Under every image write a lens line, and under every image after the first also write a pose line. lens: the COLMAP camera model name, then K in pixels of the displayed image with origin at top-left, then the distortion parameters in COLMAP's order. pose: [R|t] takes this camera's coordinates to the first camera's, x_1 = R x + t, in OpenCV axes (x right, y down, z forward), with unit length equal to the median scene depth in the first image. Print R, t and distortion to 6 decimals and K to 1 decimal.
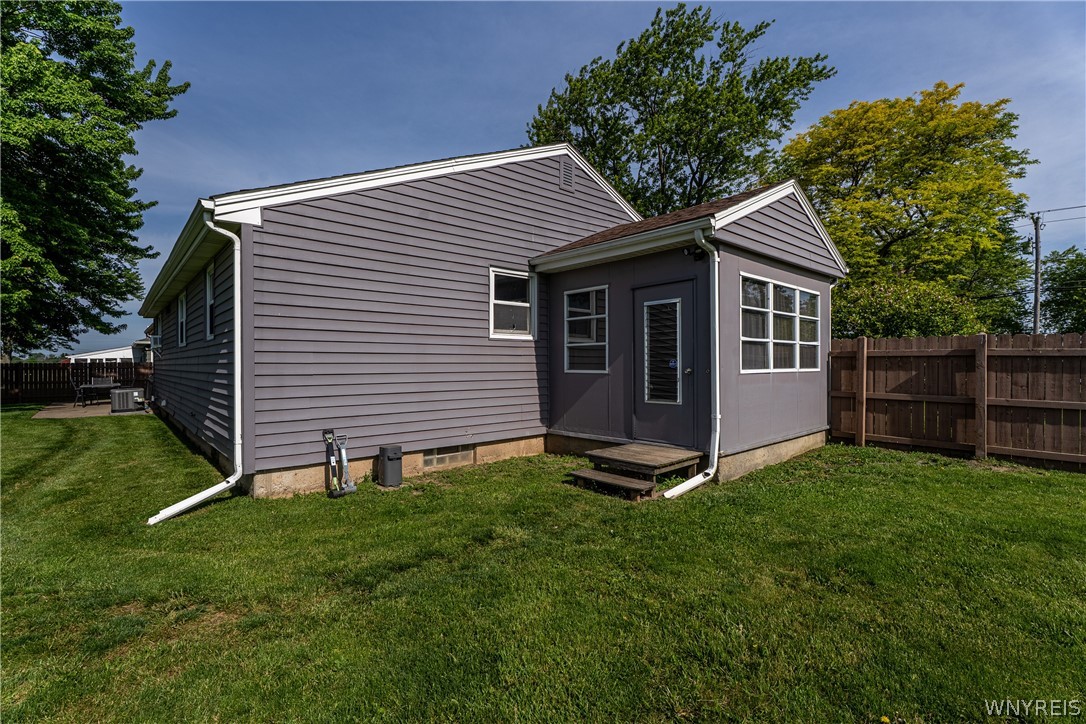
lens RADIAL K [[485.3, 0, 543.4], [0, 485.3, 355.9], [0, 0, 1]] dist [0.002536, 0.000100]
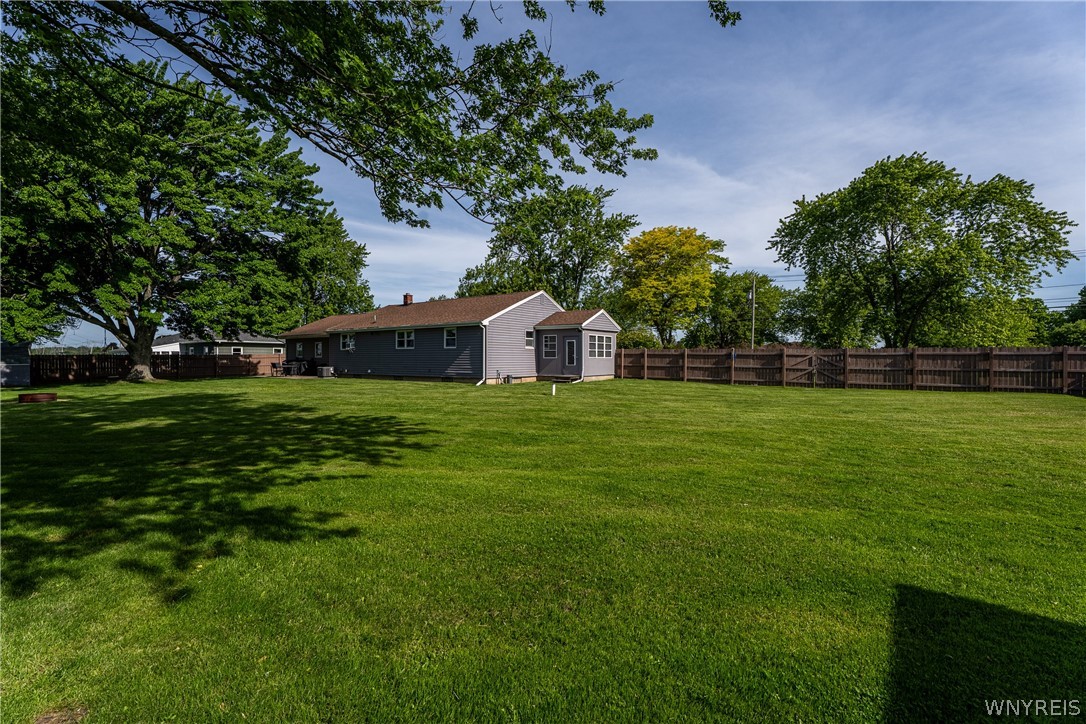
lens RADIAL K [[485.3, 0, 543.4], [0, 485.3, 355.9], [0, 0, 1]] dist [0.002536, 0.000100]
pose [[0.974282, 0.003230, 0.225310, -0.757520], [-0.006104, 0.999909, 0.012061, -0.025593], [-0.225250, -0.013126, 0.974213, -2.466347]]
